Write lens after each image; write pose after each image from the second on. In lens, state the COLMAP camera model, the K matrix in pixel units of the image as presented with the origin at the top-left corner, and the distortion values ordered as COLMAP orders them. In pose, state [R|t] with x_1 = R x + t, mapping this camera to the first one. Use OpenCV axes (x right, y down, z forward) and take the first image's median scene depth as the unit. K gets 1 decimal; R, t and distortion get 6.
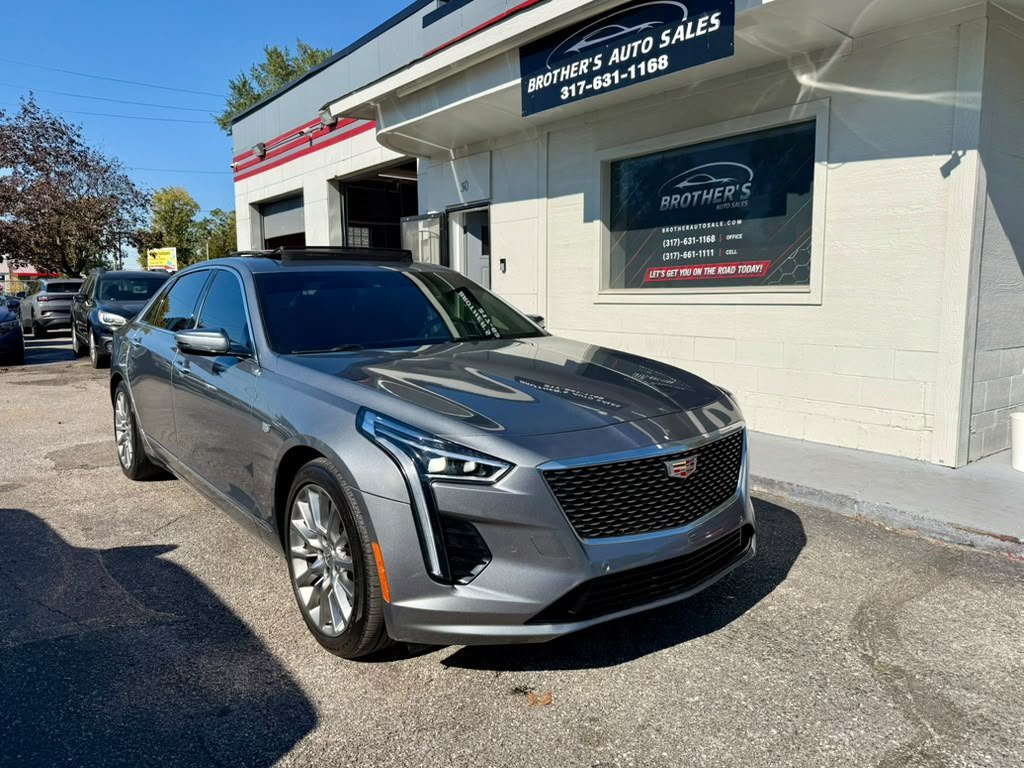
lens RADIAL K [[737.4, 0, 507.7], [0, 737.4, 387.4], [0, 0, 1]] dist [-0.000219, -0.009433]
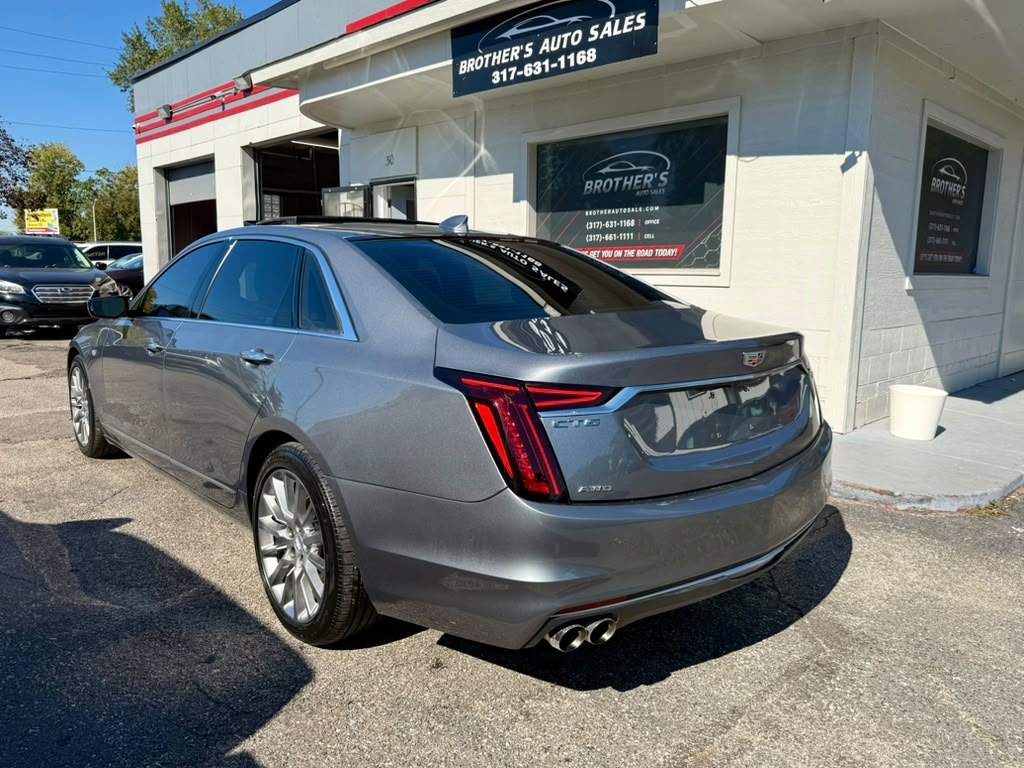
lens RADIAL K [[737.9, 0, 512.0], [0, 737.9, 384.0], [0, 0, 1]] dist [0.028680, -0.051127]
pose [[0.991787, 0.000127, 0.127900, -0.035260], [-0.004032, 0.999533, 0.030275, 0.000011], [-0.127836, -0.030542, 0.991325, -0.051270]]
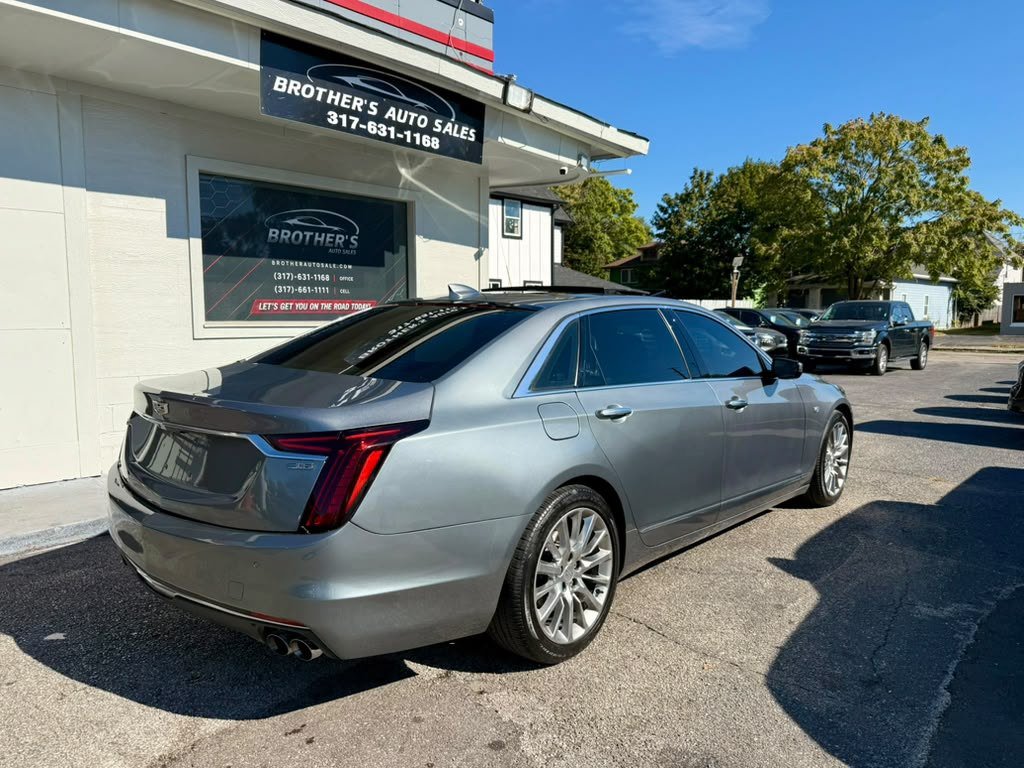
lens RADIAL K [[738.0, 0, 507.4], [0, 738.0, 388.9], [0, 0, 1]] dist [0.029709, -0.054689]
pose [[-0.140719, -0.087031, 0.986217, -0.974196], [0.115815, 0.987843, 0.103699, -0.132241], [-0.983252, 0.128811, -0.128929, 0.991454]]
